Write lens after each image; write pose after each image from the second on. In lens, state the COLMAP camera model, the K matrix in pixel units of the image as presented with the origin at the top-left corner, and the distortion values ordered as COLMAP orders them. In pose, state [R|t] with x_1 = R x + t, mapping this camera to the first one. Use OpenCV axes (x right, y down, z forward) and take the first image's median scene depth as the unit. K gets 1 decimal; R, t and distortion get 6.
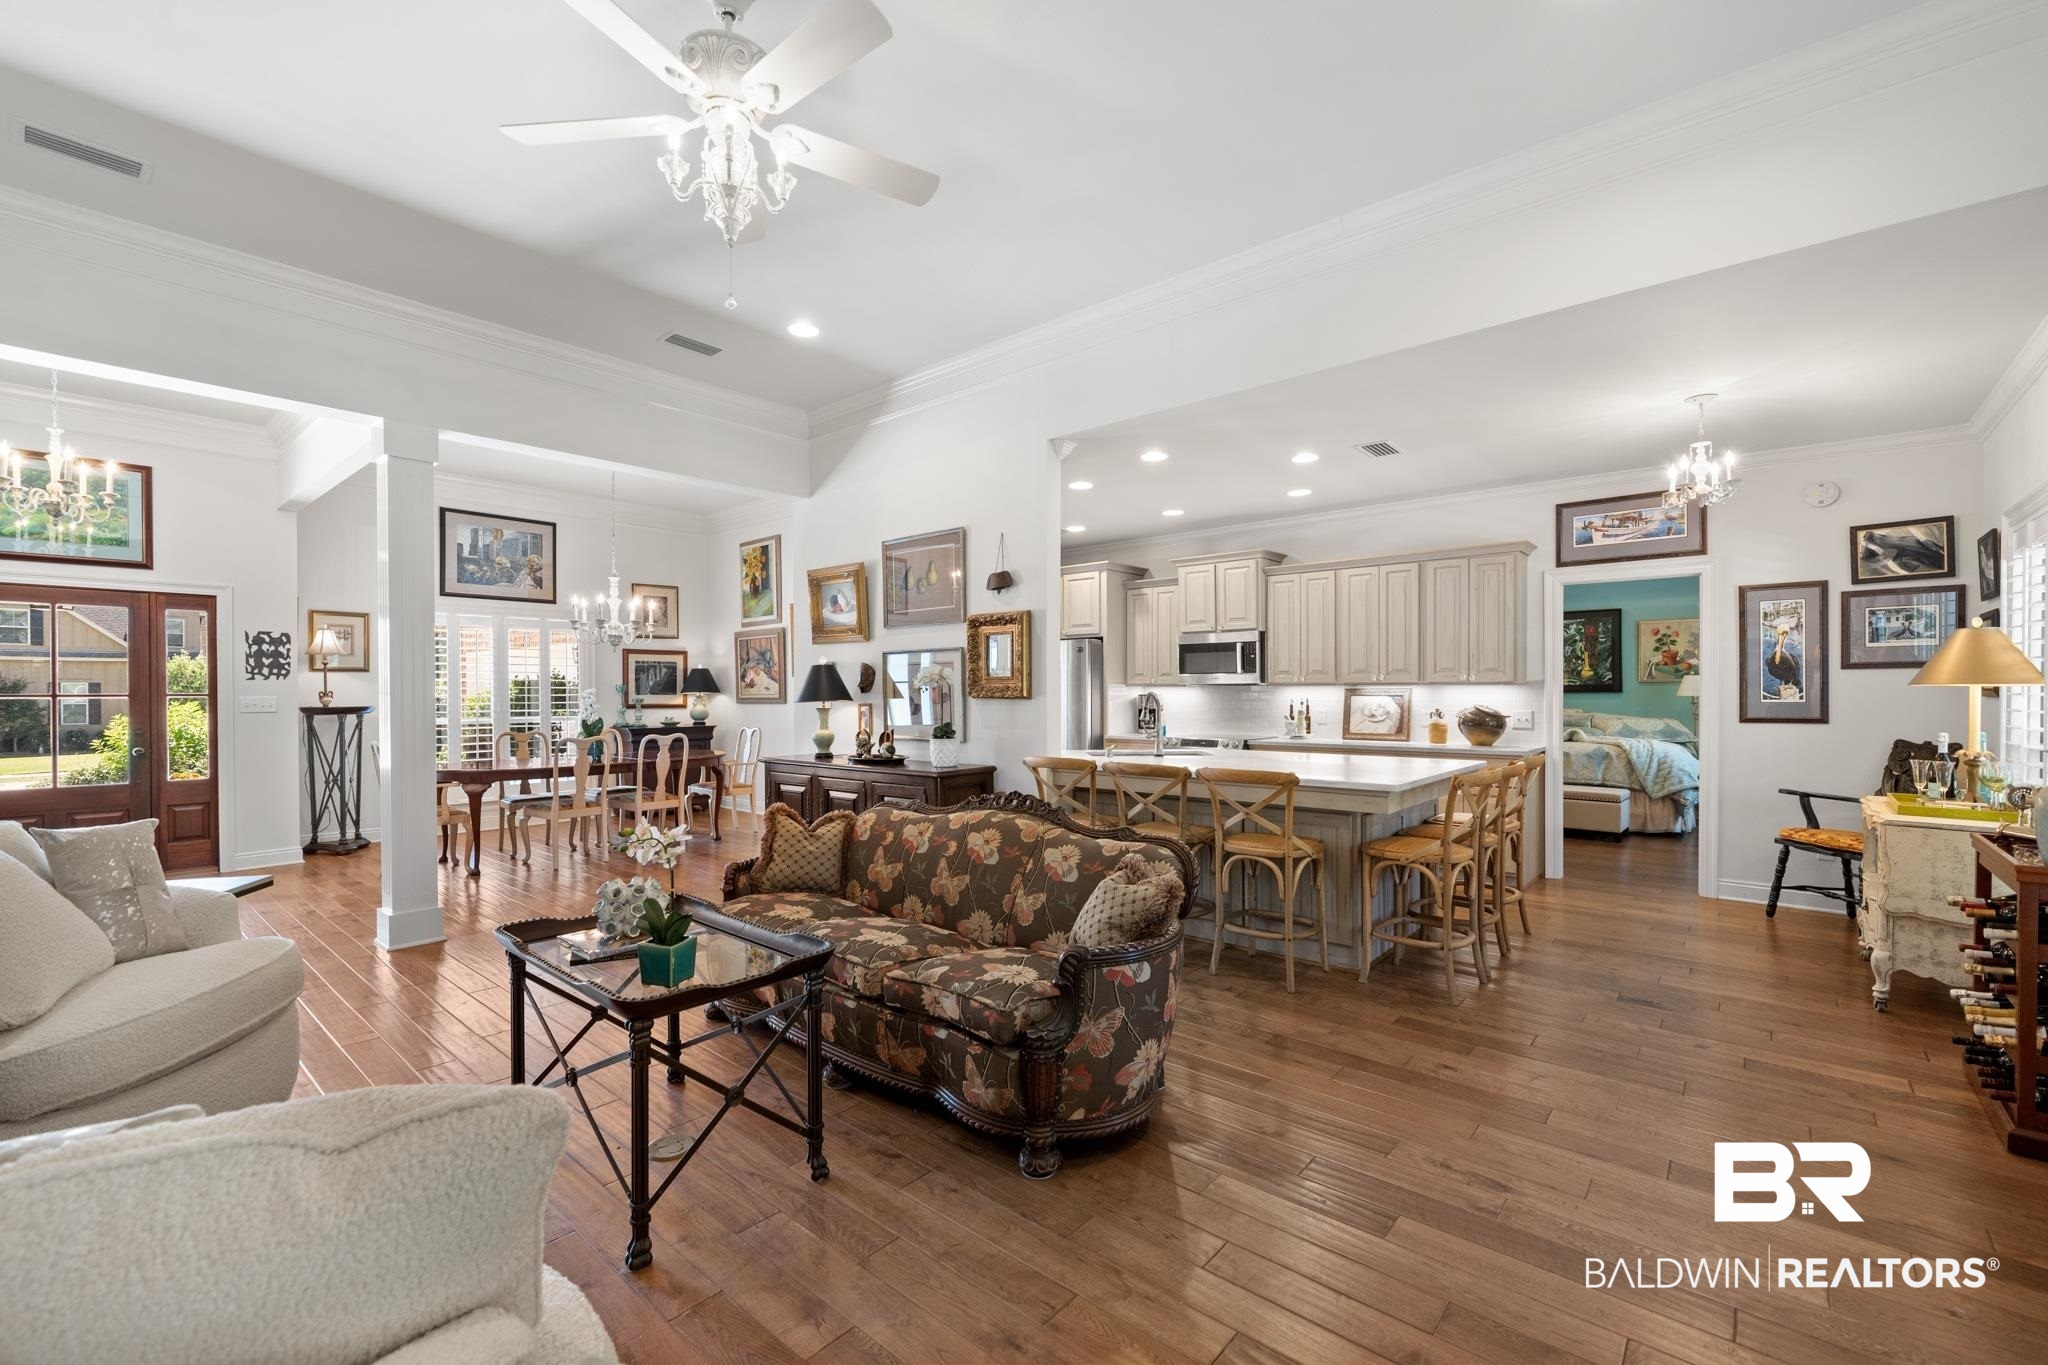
lens RADIAL K [[857.9, 0, 1020.6], [0, 857.9, 694.5], [0, 0, 1]] dist [-0.000370, -0.000354]
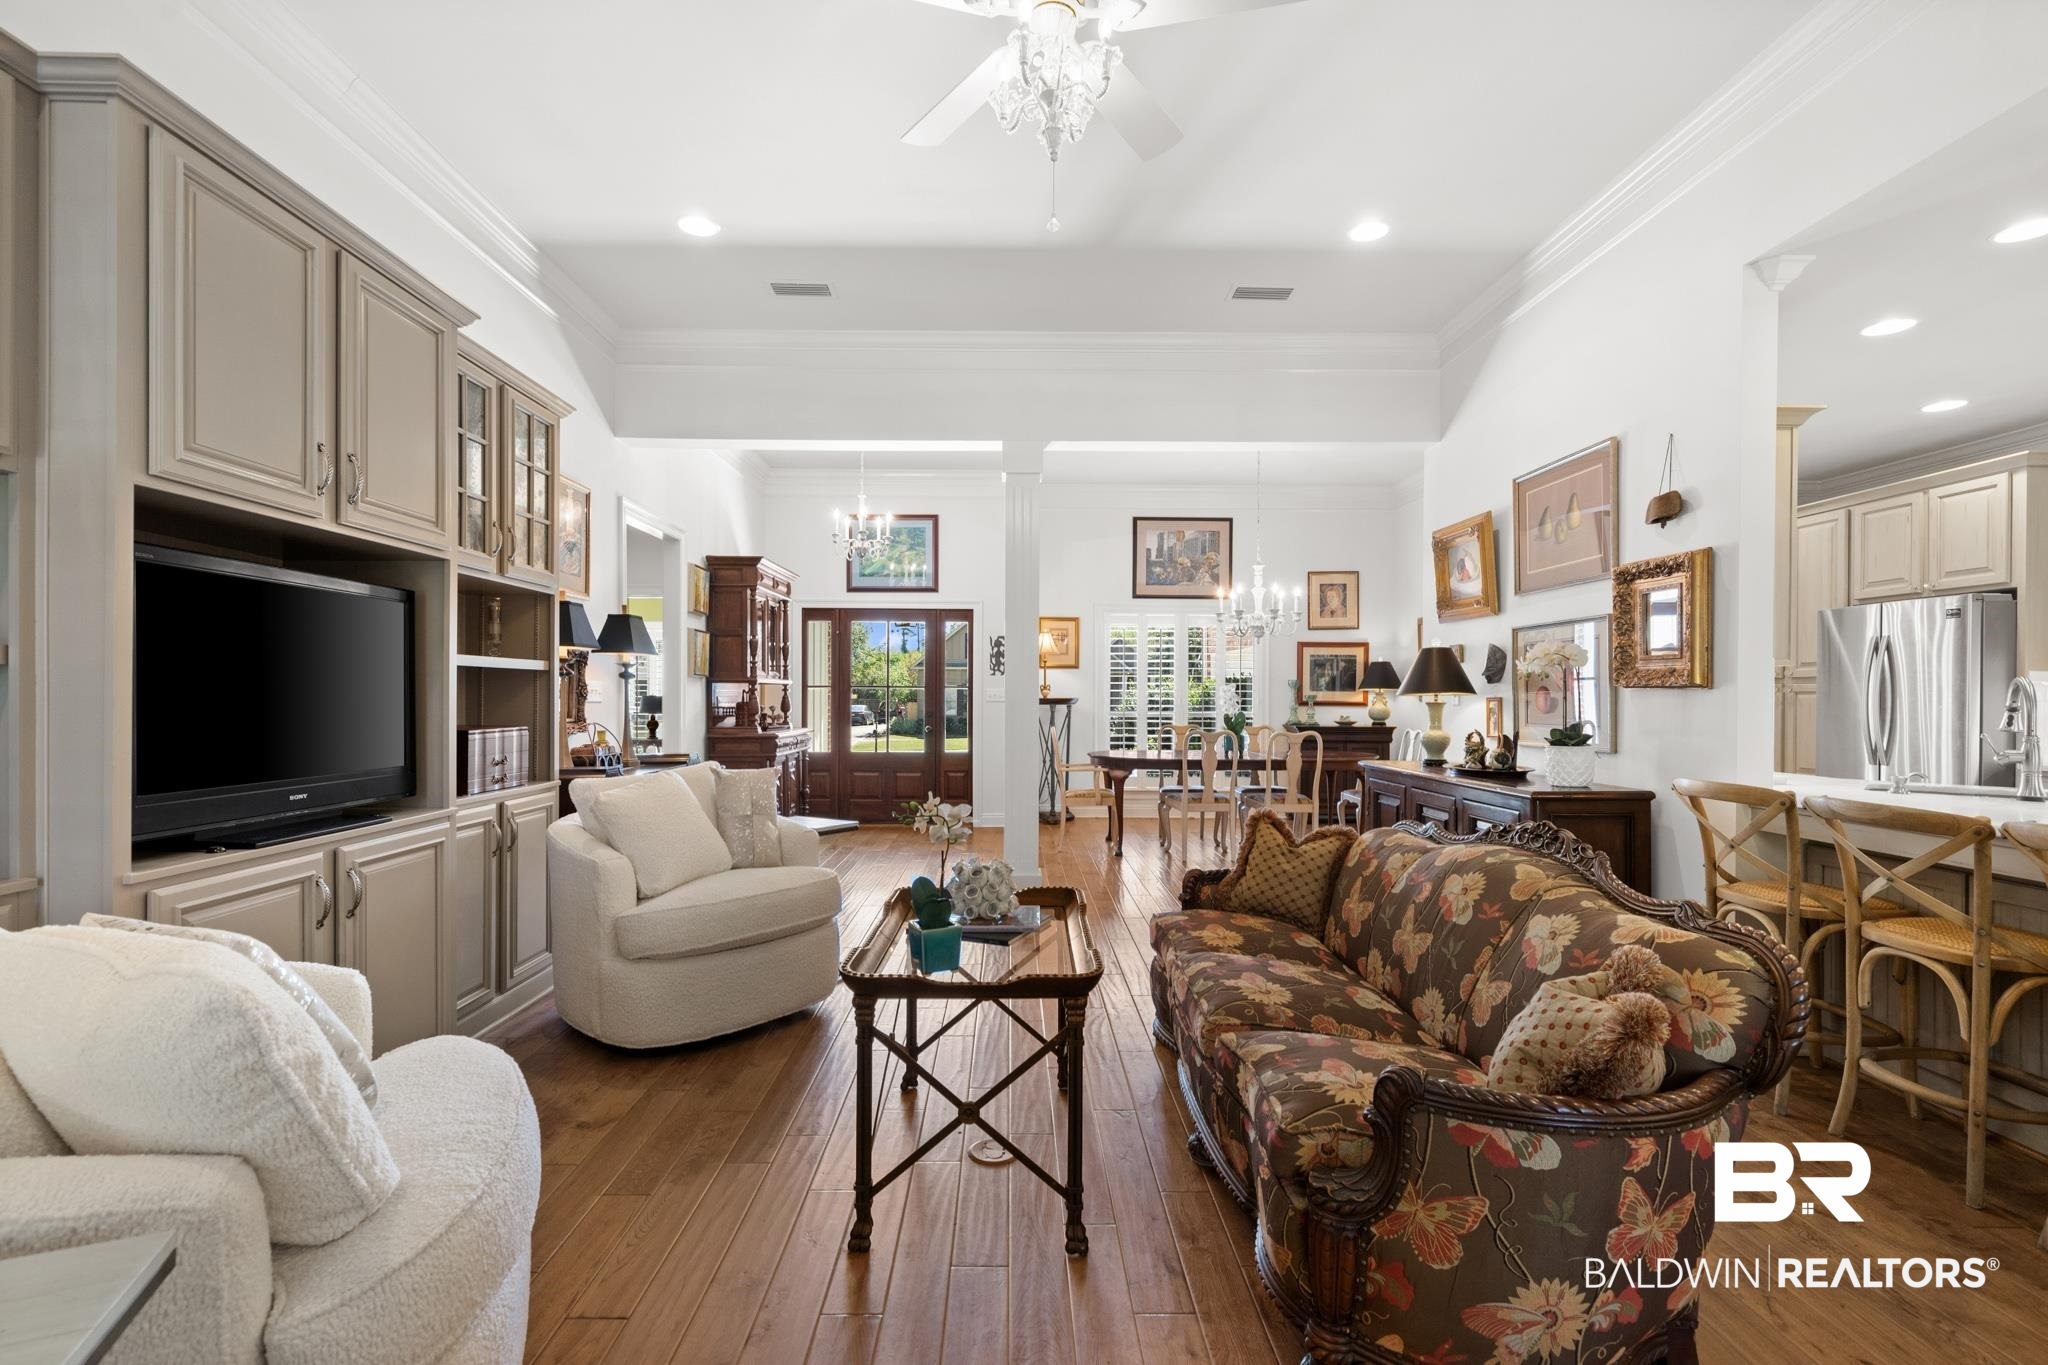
lens RADIAL K [[930.8, 0, 1022.0], [0, 930.8, 696.1], [0, 0, 1]] dist [0.000499, 0.000513]
pose [[0.666188, 0.007890, -0.745742, 0.152718], [-0.010513, 0.999944, 0.001188, 0.012496], [0.745710, 0.007048, 0.666234, 0.143134]]
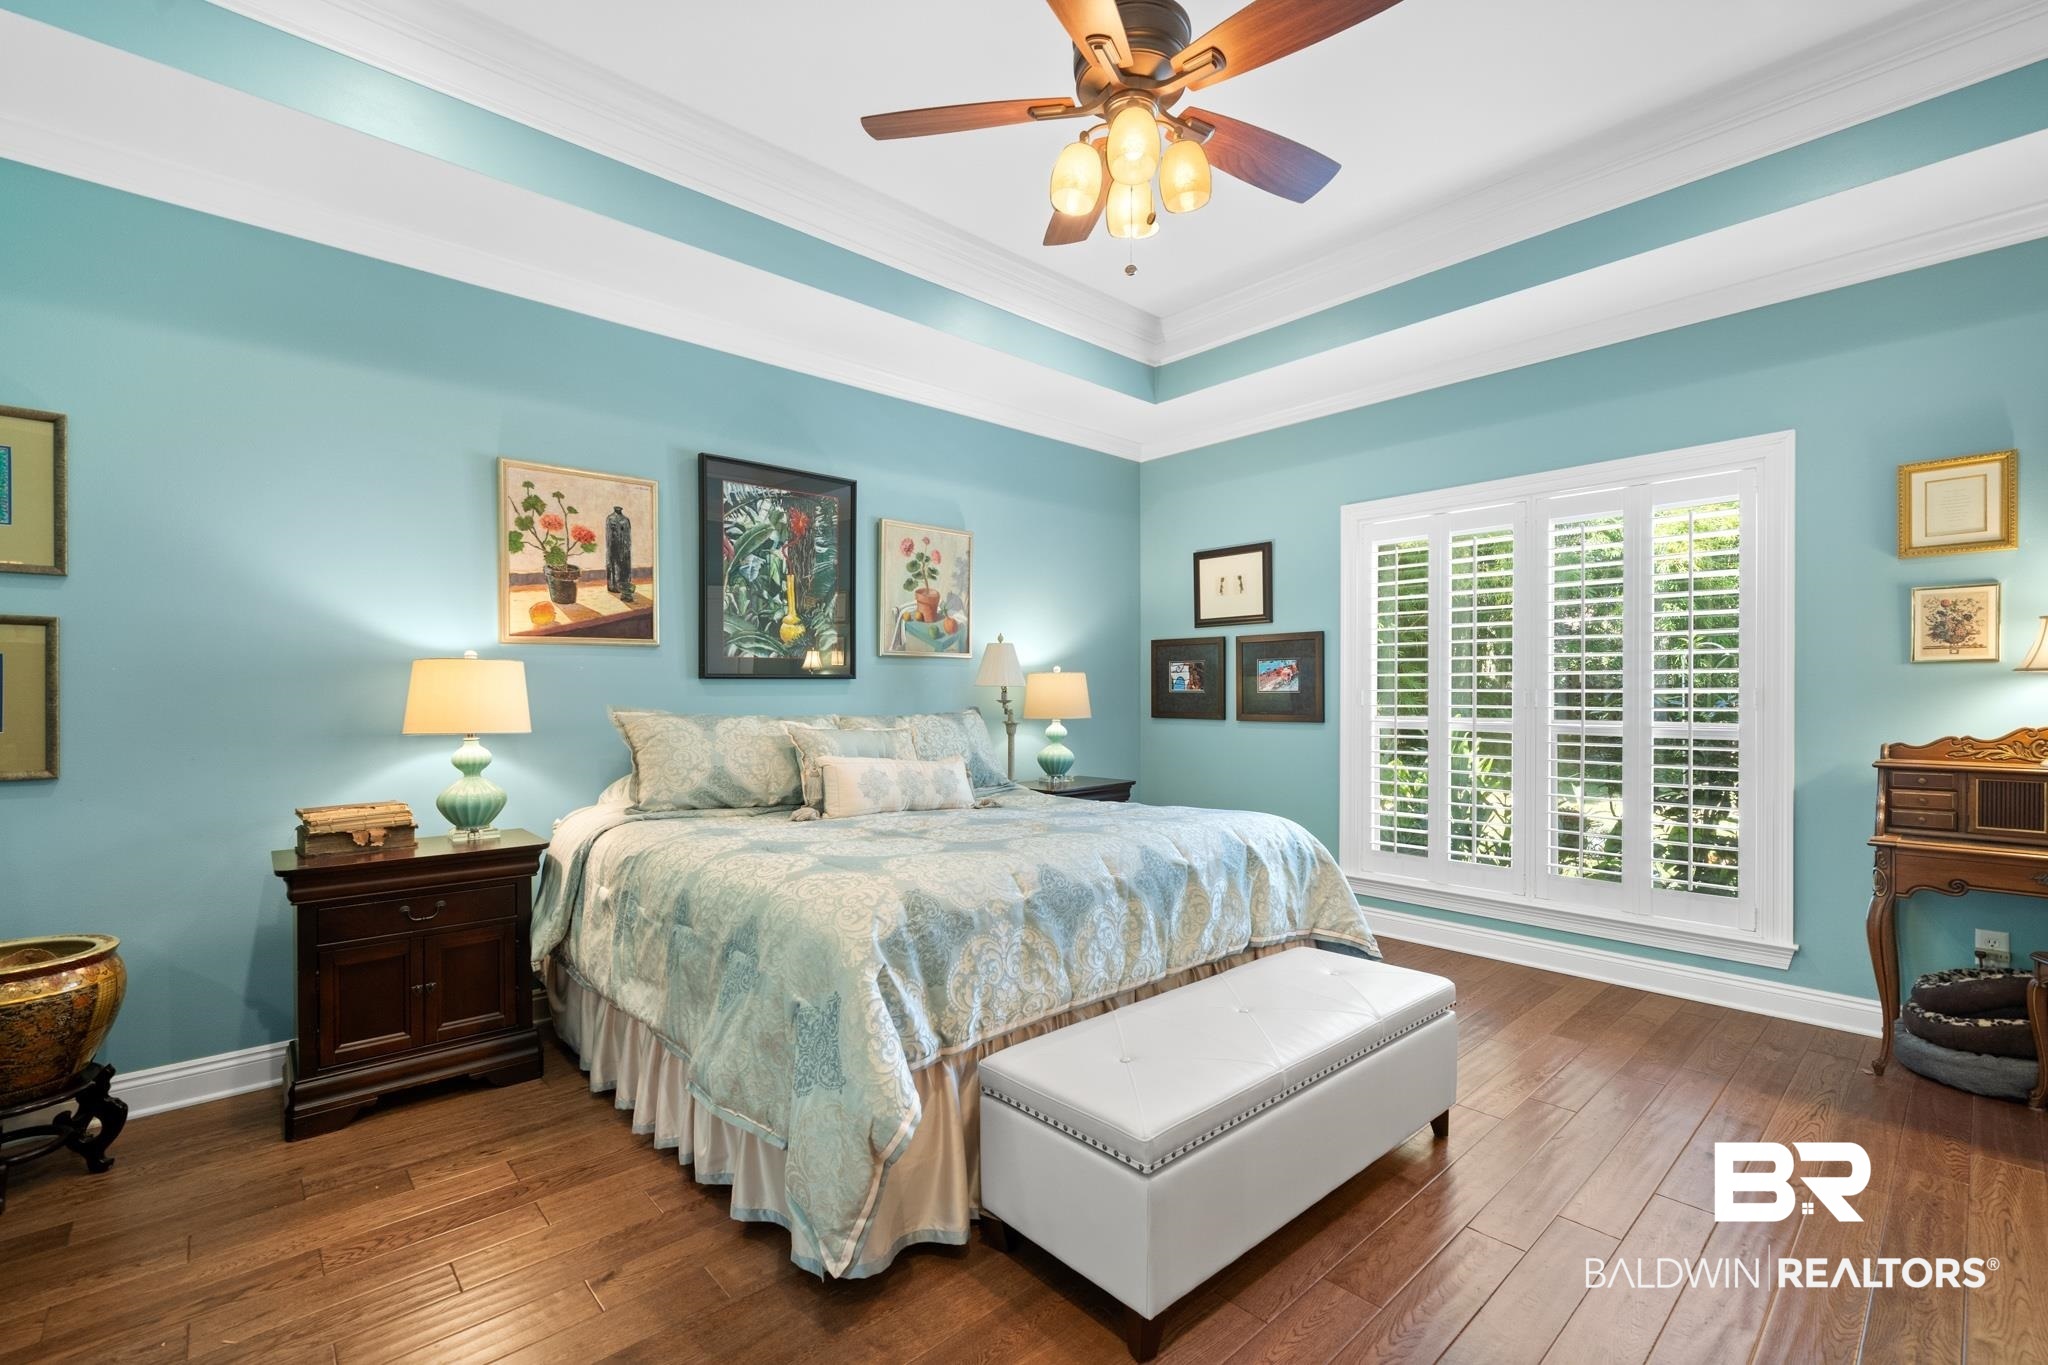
lens RADIAL K [[881.2, 0, 1020.2], [0, 881.2, 694.0], [0, 0, 1]] dist [-0.002295, -0.000359]
pose [[0.111839, 0.001543, 0.993725, 0.434329], [0.008224, 0.999963, -0.002479, 0.010792], [-0.993692, 0.008449, 0.111822, 1.371456]]
